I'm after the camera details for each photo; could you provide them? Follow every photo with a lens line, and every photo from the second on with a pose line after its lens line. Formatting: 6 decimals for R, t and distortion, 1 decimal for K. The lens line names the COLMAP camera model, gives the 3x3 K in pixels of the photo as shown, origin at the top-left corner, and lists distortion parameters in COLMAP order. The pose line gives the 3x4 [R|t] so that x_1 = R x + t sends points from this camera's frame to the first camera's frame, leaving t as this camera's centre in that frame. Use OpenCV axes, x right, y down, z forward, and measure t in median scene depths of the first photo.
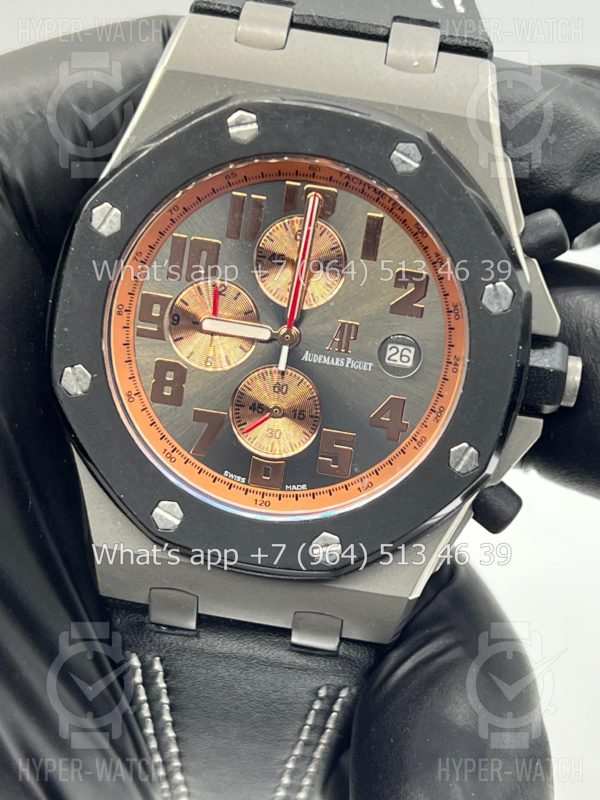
lens RADIAL K [[1877.1, 0, 303.6], [0, 1877.1, 402.3], [0, 0, 1]] dist [0.182230, 0.000000]
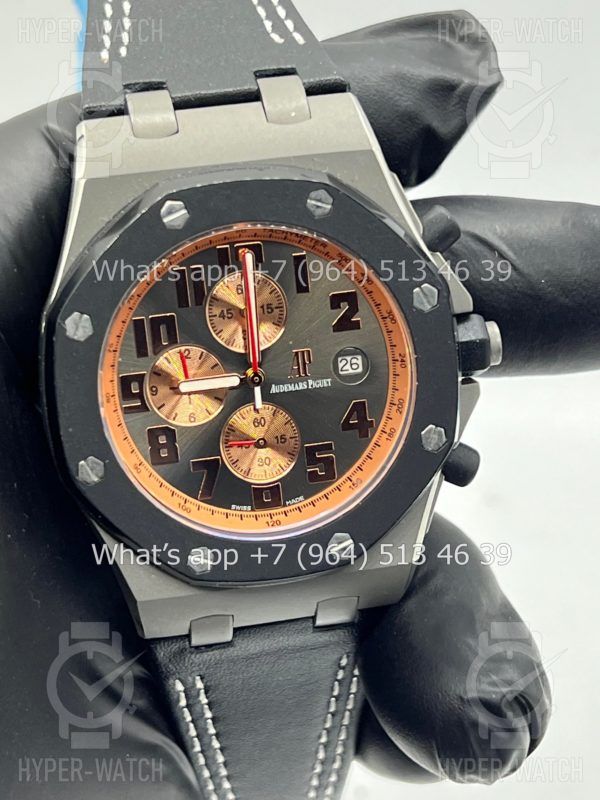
lens RADIAL K [[1877.1, 0, 301.4], [0, 1877.1, 400.2], [0, 0, 1]] dist [0.182230, 0.000000]
pose [[0.946074, -0.285312, 0.153434, -0.159205], [0.272885, 0.957126, 0.097175, -0.124056], [-0.174581, -0.050065, 0.983369, -0.122668]]
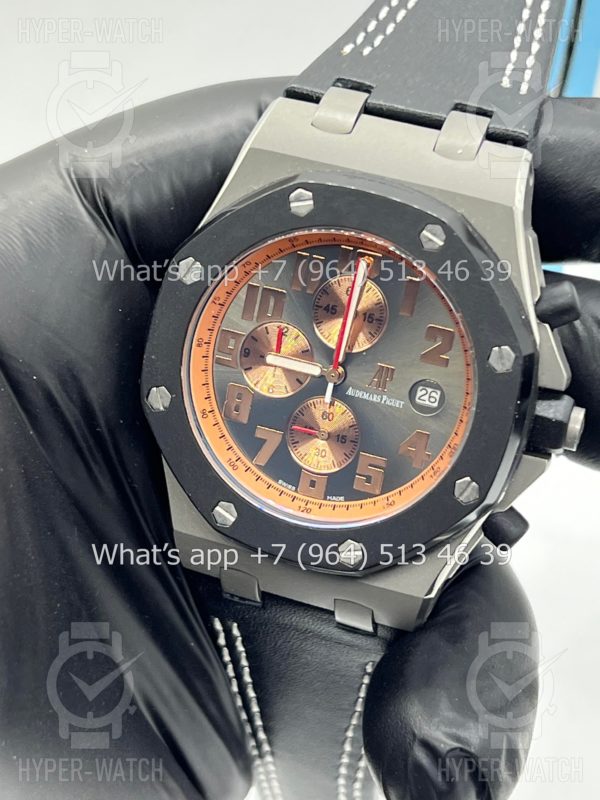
lens RADIAL K [[1877.1, 0, 295.6], [0, 1877.1, 404.8], [0, 0, 1]] dist [0.182230, 0.000000]
pose [[0.976579, 0.080005, -0.199732, 0.207955], [-0.067567, 0.995371, 0.068343, -0.095657], [0.204275, -0.053247, 0.977464, -0.180756]]
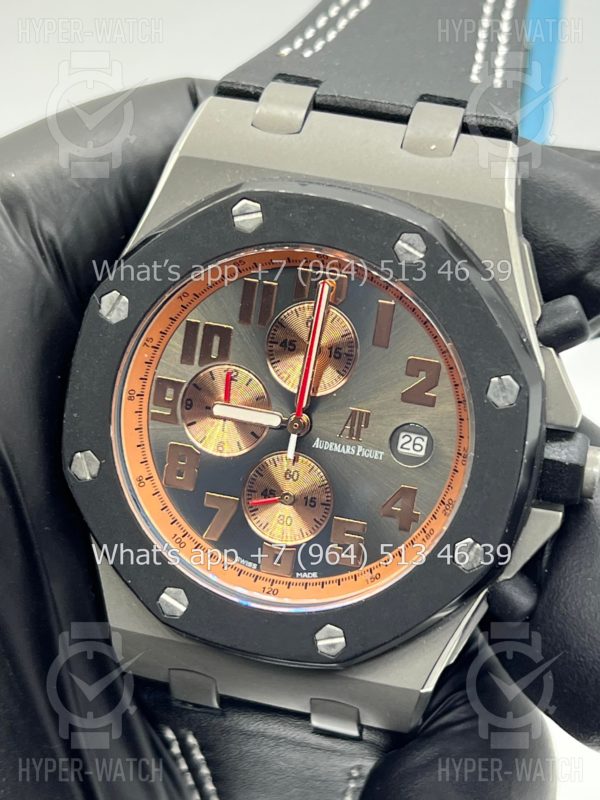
lens RADIAL K [[1877.1, 0, 297.8], [0, 1877.1, 399.5], [0, 0, 1]] dist [0.182230, 0.000000]
pose [[0.988917, 0.014974, -0.147711, 0.136978], [-0.012868, 0.999802, 0.015206, -0.062544], [0.147910, -0.013137, 0.988914, 0.021142]]
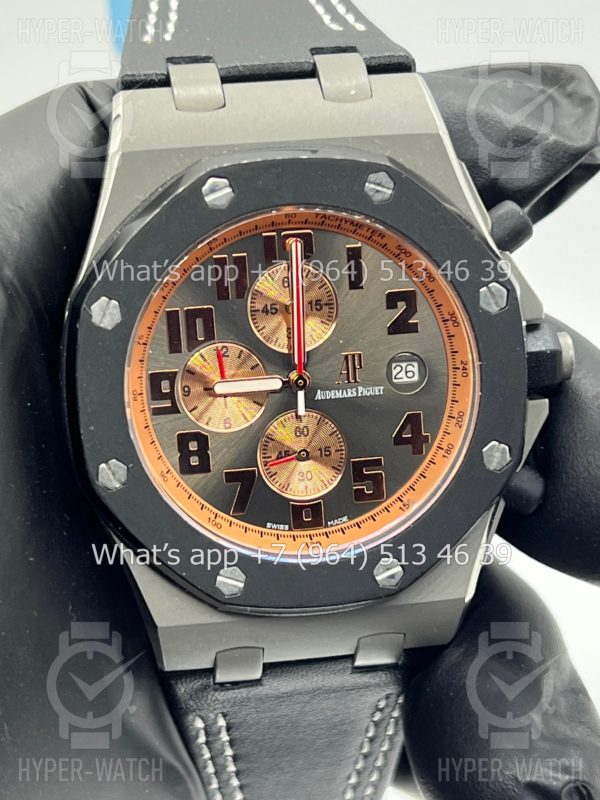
lens RADIAL K [[1877.1, 0, 292.2], [0, 1877.1, 396.8], [0, 0, 1]] dist [0.182230, 0.000000]
pose [[0.959303, -0.240931, 0.147276, -0.163415], [0.236922, 0.970511, 0.044452, -0.072515], [-0.153643, -0.007750, 0.988096, -0.007989]]
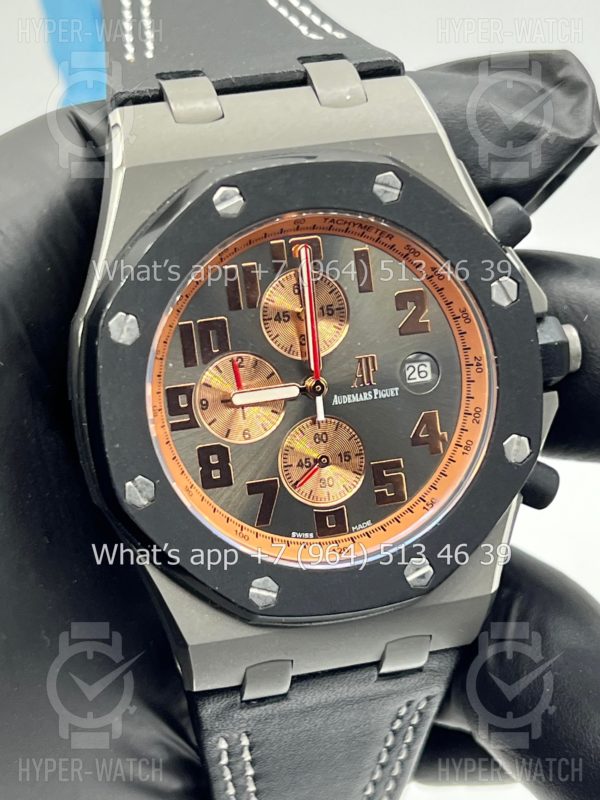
lens RADIAL K [[1877.1, 0, 299.5], [0, 1877.1, 393.8], [0, 0, 1]] dist [0.182230, 0.000000]
pose [[0.925972, -0.296559, 0.233729, -0.253987], [0.295863, 0.954439, 0.038876, -0.073274], [-0.234609, 0.033154, 0.971524, 0.014534]]
